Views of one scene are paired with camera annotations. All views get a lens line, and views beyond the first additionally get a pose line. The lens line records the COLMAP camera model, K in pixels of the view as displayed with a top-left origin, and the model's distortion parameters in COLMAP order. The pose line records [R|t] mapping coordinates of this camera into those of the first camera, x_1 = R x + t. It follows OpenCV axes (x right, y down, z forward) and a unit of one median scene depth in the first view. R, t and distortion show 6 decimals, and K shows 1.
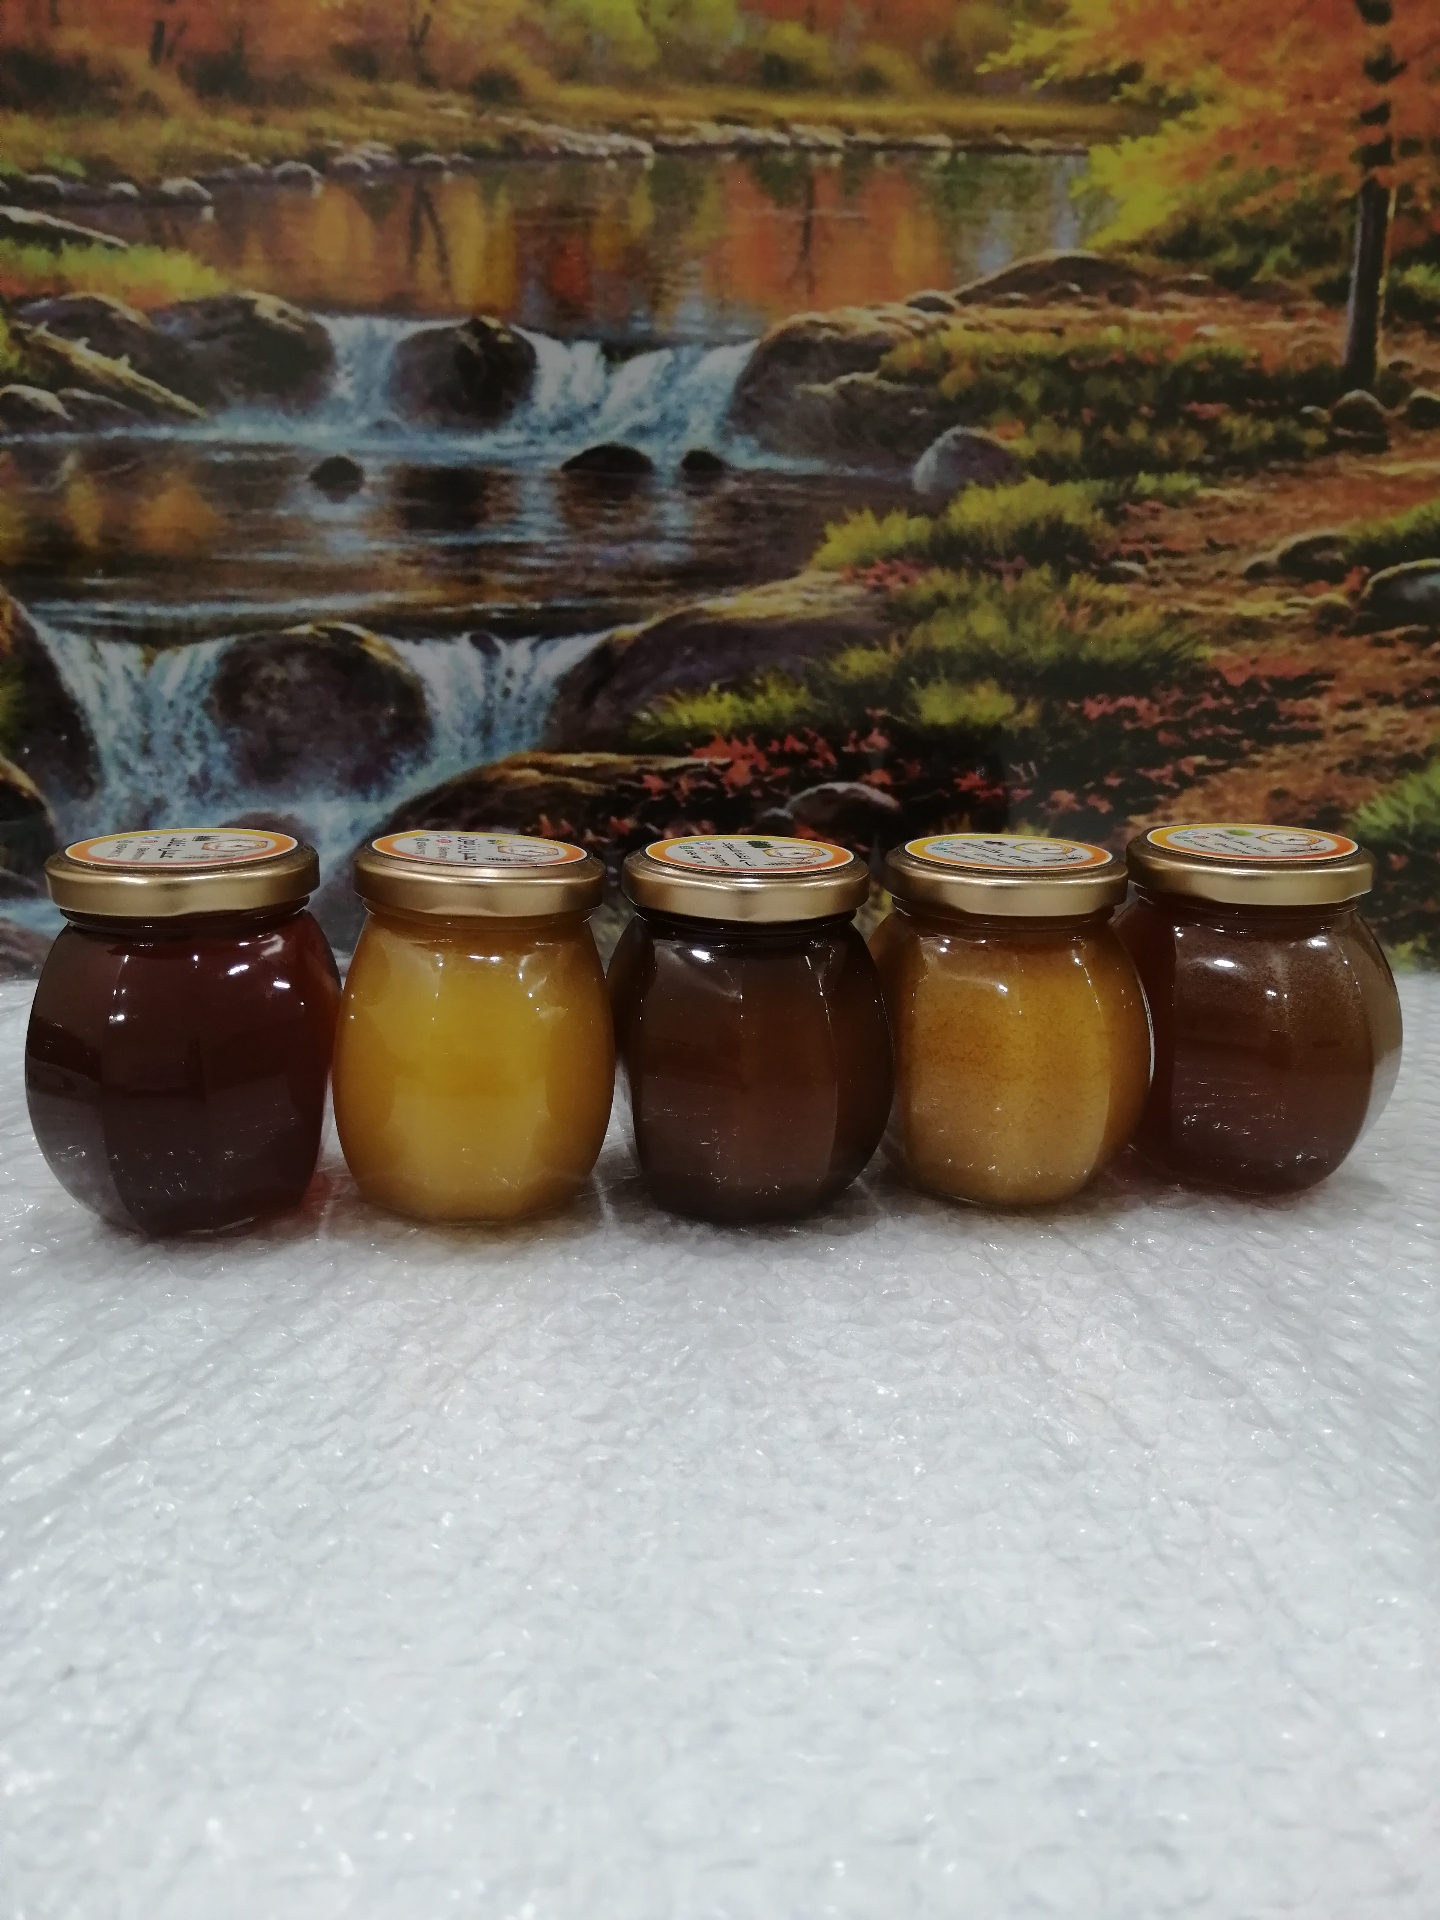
lens RADIAL K [[1508.4, 0, 714.1], [0, 1508.4, 963.8], [0, 0, 1]] dist [0.007604, -0.047681]
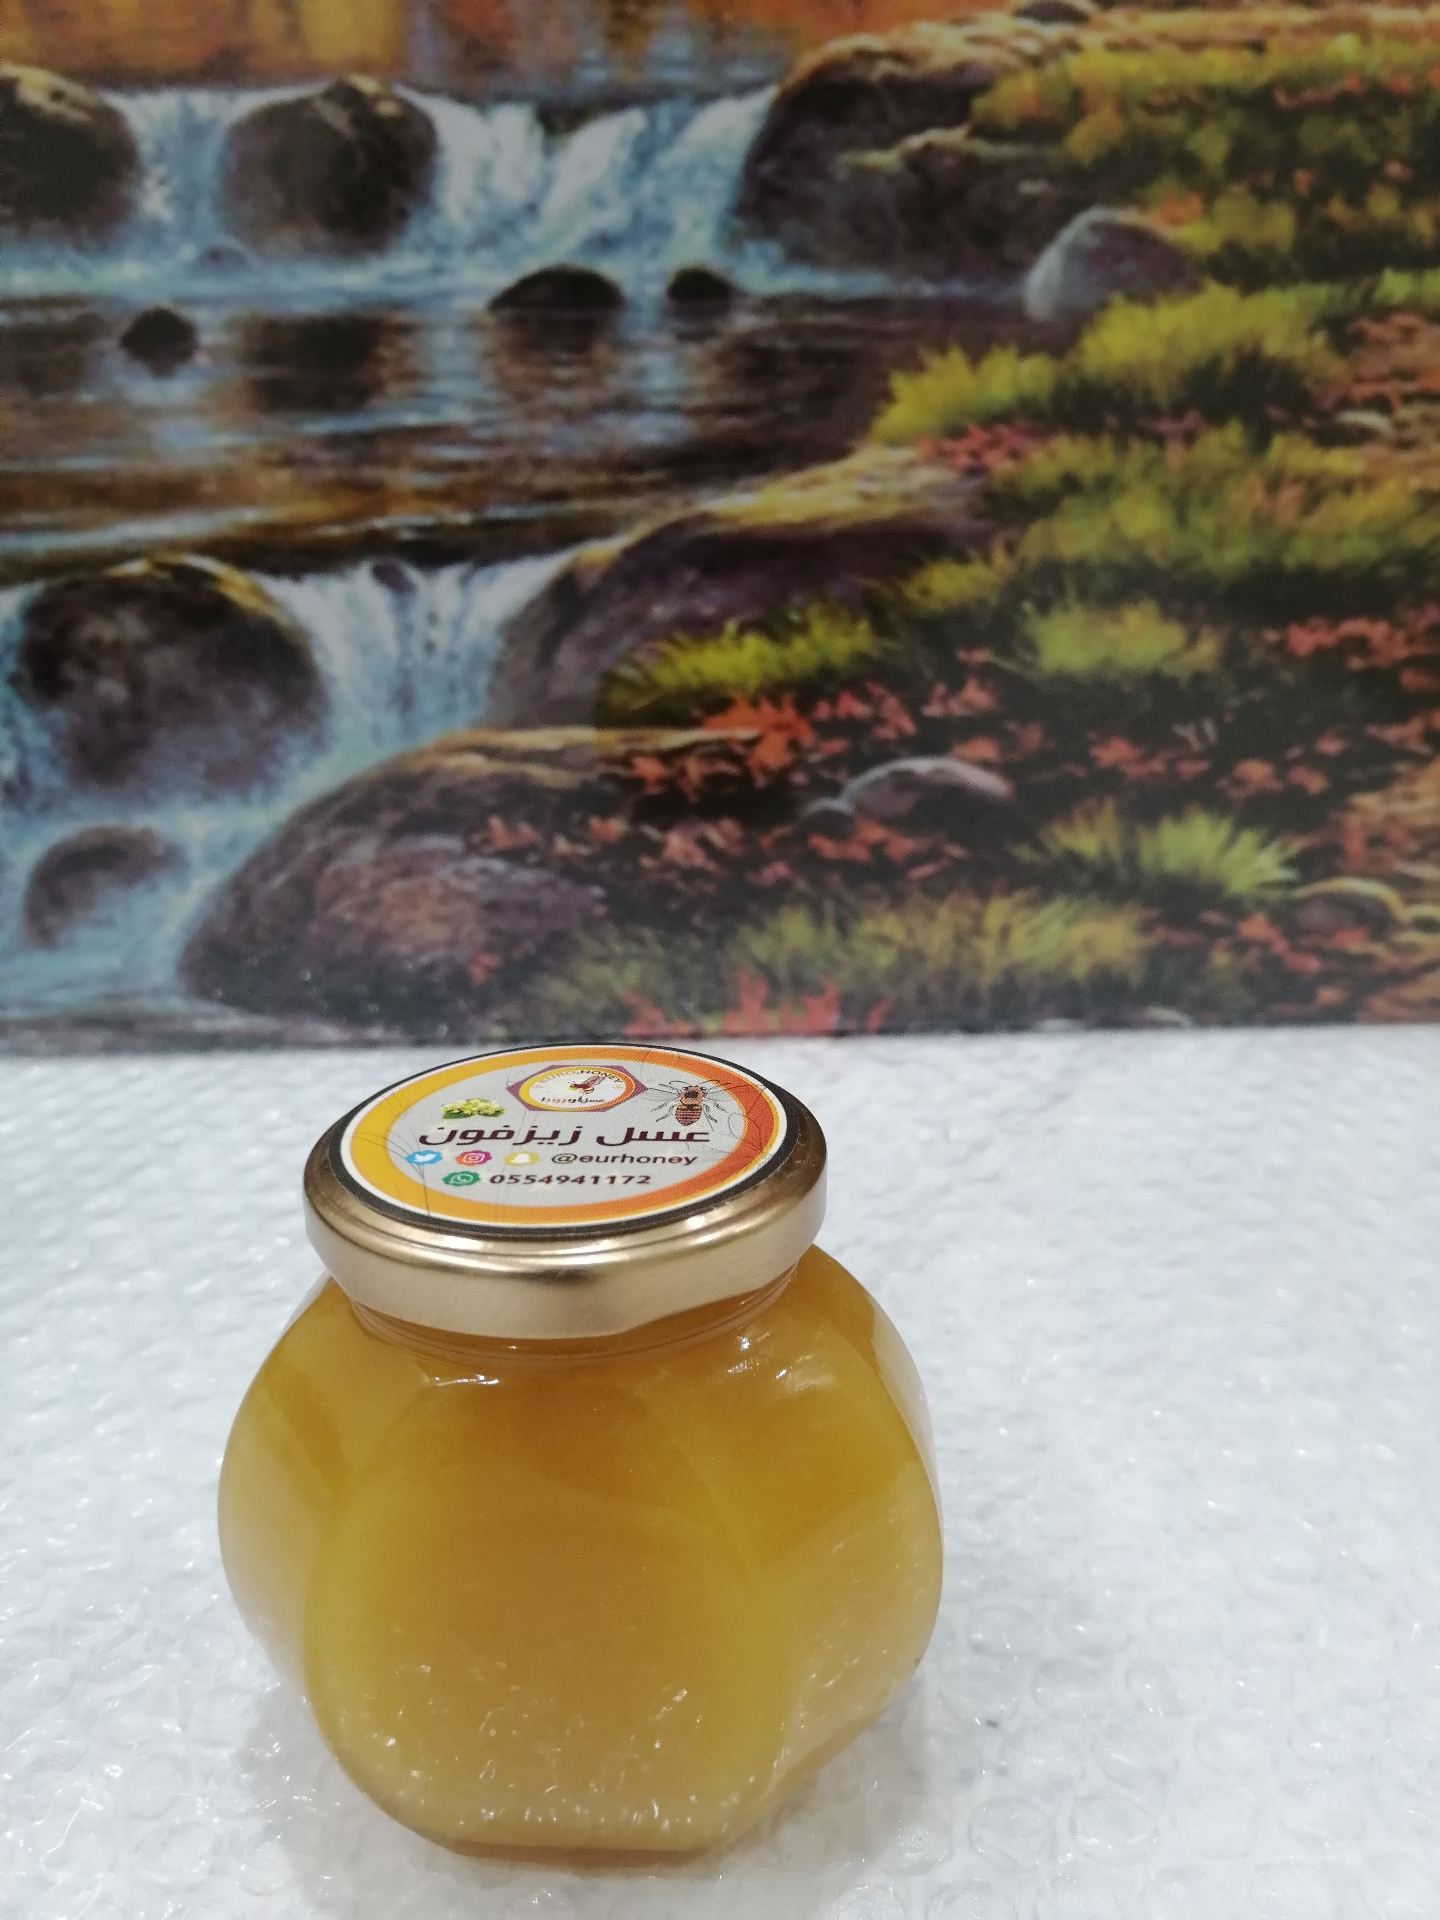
lens RADIAL K [[1508.4, 0, 719.0], [0, 1508.4, 940.0], [0, 0, 1]] dist [0.007604, -0.047681]
pose [[0.995712, -0.012942, -0.091596, 0.057199], [0.022247, 0.994607, 0.101306, -0.116514], [0.089791, -0.102909, 0.990630, 0.322252]]
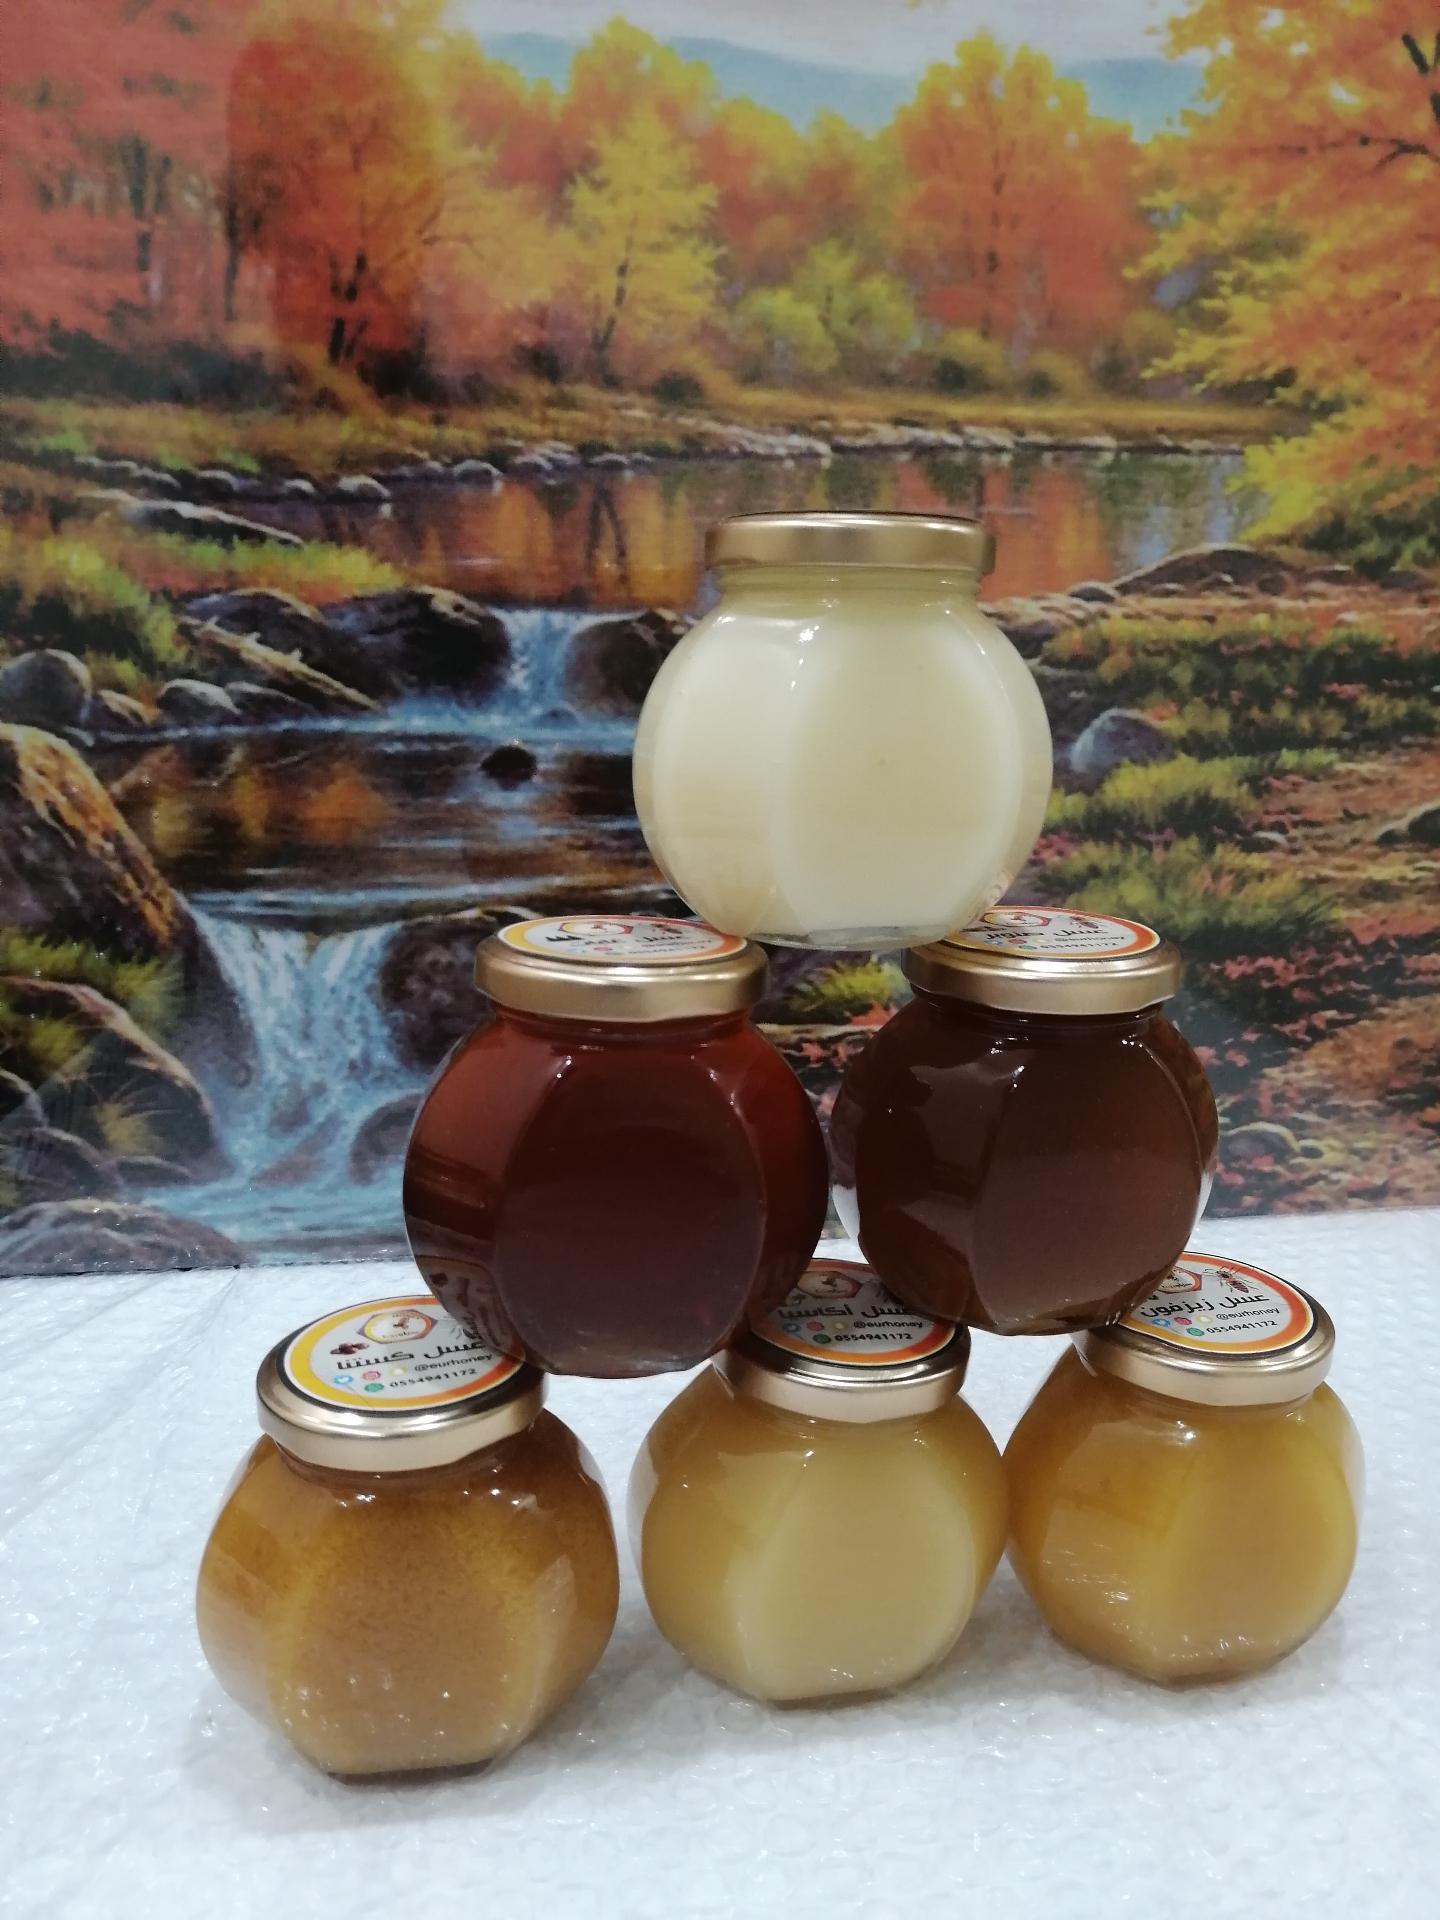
lens RADIAL K [[1508.4, 0, 711.3], [0, 1508.4, 954.2], [0, 0, 1]] dist [0.007604, -0.047681]
pose [[0.996859, -0.015056, 0.077747, -0.193957], [0.016033, 0.999800, -0.011955, -0.182477], [-0.077552, 0.013164, 0.996901, 0.002230]]
